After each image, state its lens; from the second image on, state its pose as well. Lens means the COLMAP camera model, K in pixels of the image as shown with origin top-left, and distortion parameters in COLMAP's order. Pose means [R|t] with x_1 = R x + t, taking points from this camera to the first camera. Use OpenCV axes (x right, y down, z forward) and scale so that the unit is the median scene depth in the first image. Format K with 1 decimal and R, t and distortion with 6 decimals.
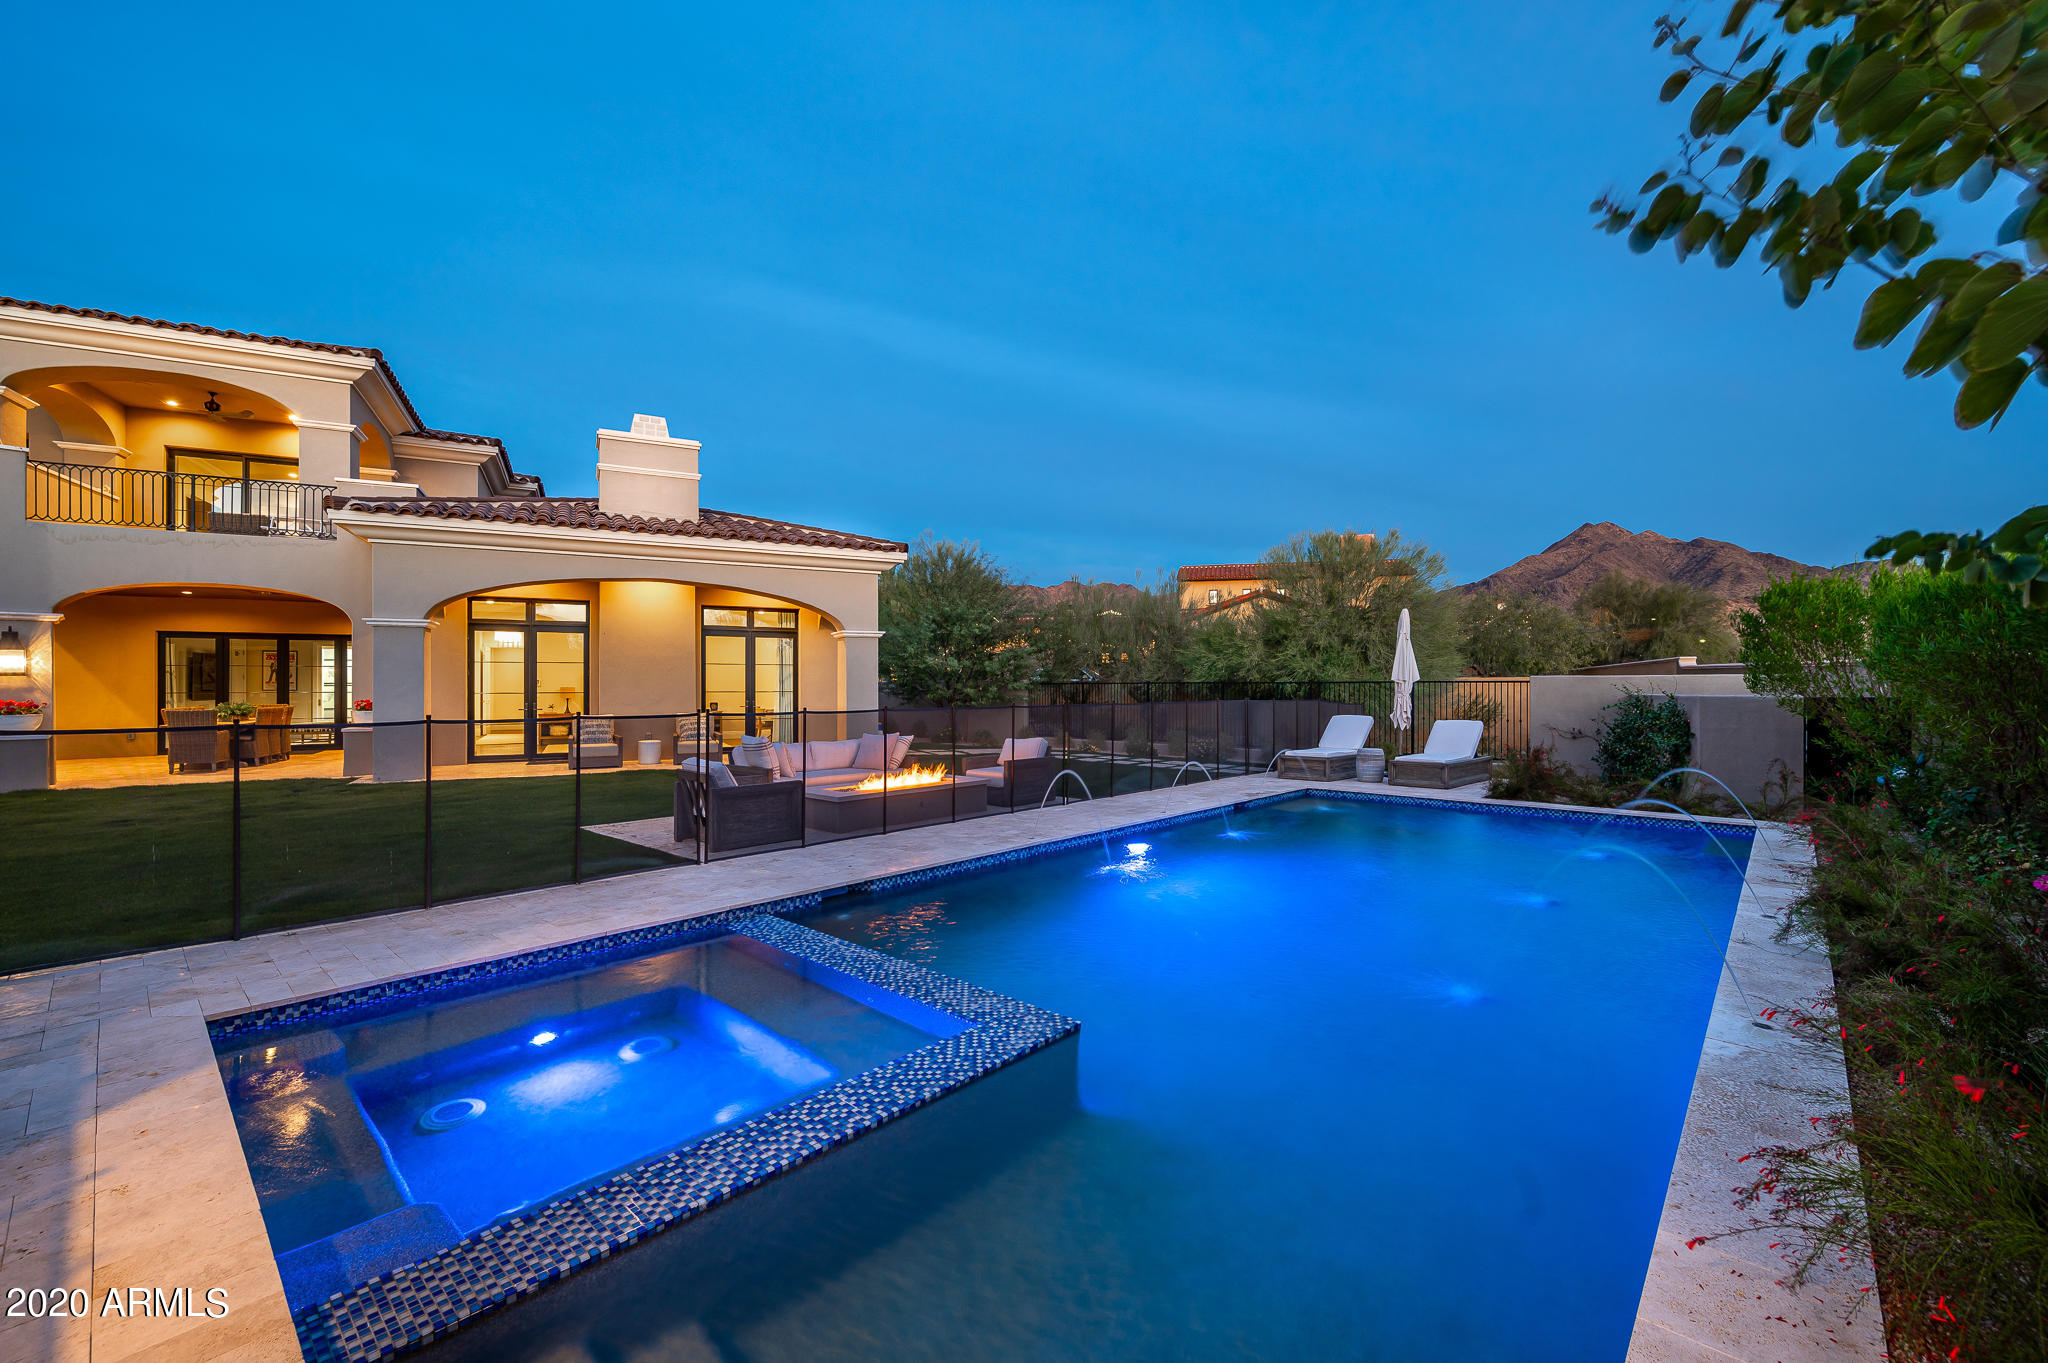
lens RADIAL K [[848.4, 0, 1020.2], [0, 848.4, 674.9], [0, 0, 1]] dist [0.001865, -0.000224]
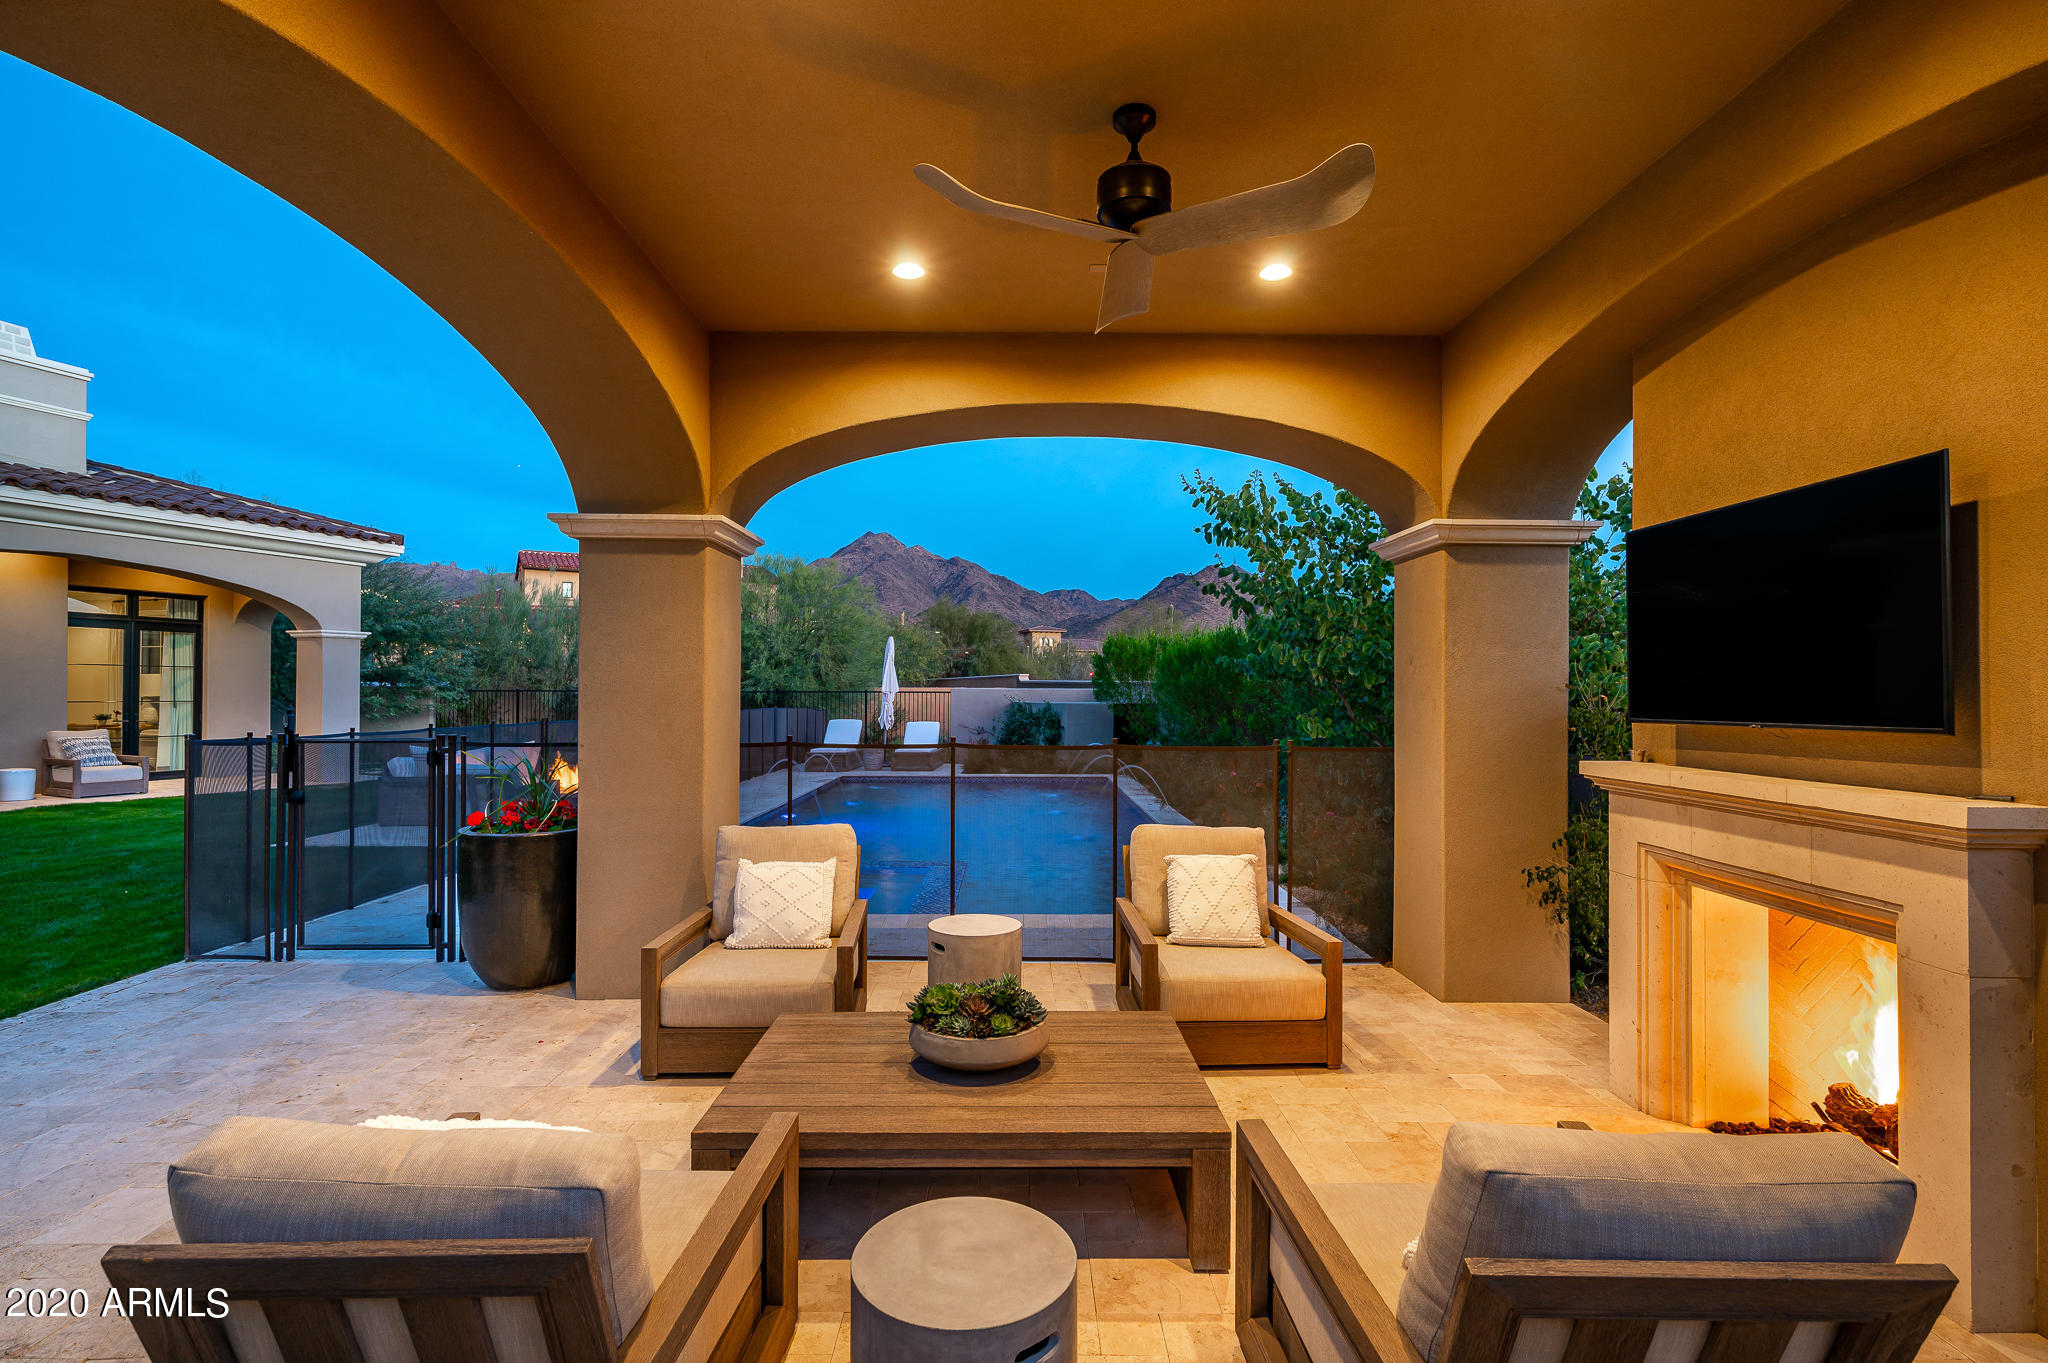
lens RADIAL K [[1008.4, 0, 1032.2], [0, 1008.4, 689.4], [0, 0, 1]] dist [0.004031, -0.002500]
pose [[0.724951, 0.005293, 0.688780, -0.406726], [-0.013703, 0.999883, 0.006738, -0.009453], [-0.688664, -0.014323, 0.724939, -0.243318]]
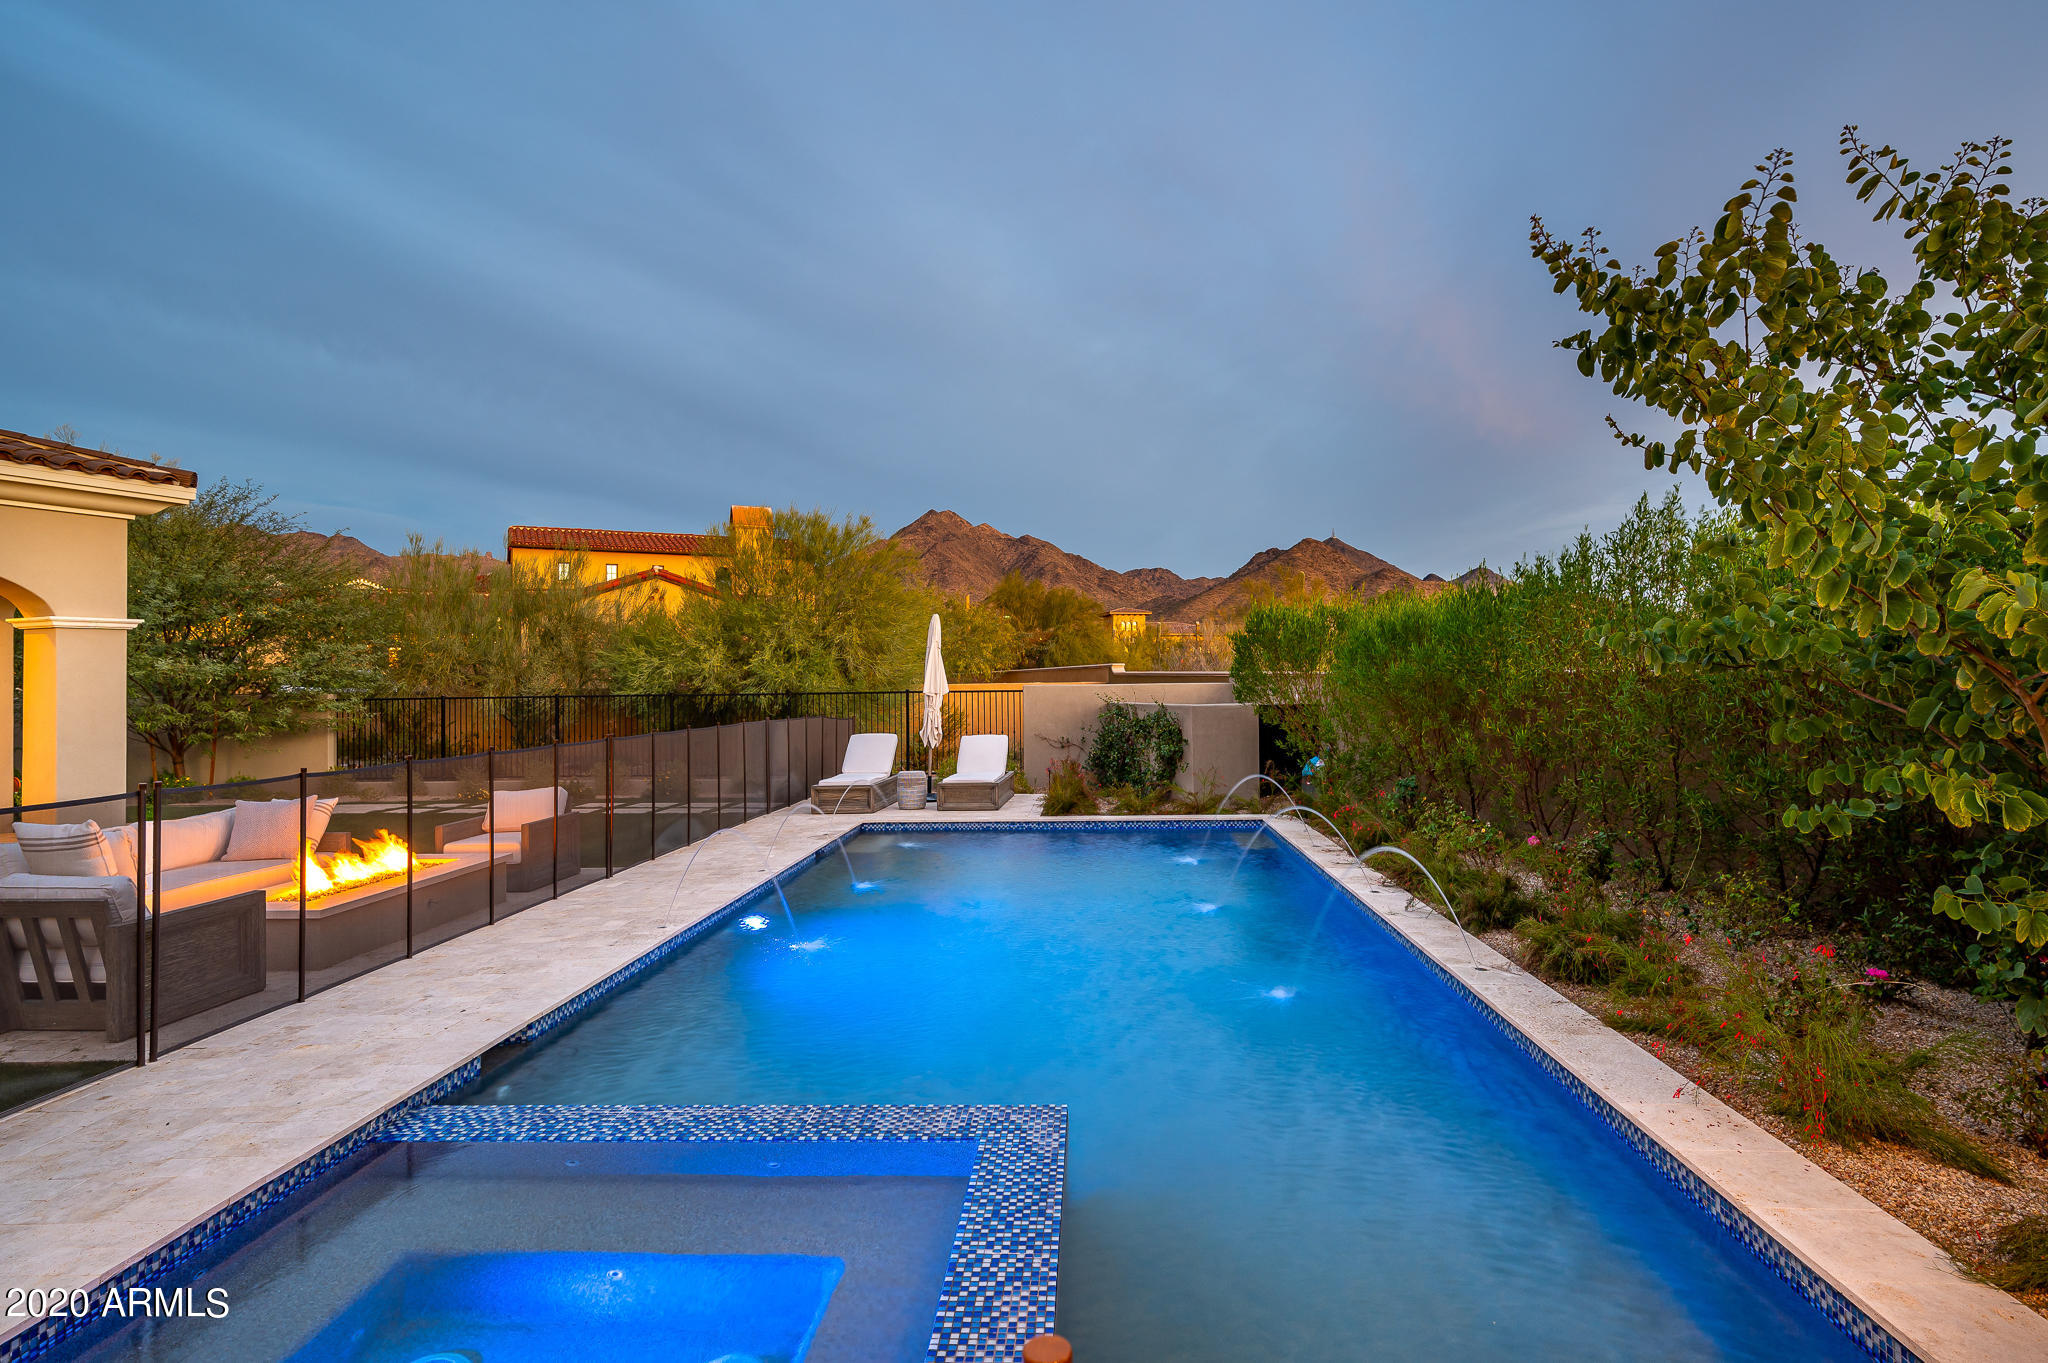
lens RADIAL K [[1088.5, 0, 1064.1], [0, 1088.5, 653.5], [0, 0, 1]] dist [0.003193, 0.001127]
pose [[0.753772, 0.008108, 0.657086, -0.185744], [0.003251, 0.999866, -0.016067, -0.015130], [-0.657128, 0.014247, 0.753644, 0.029956]]
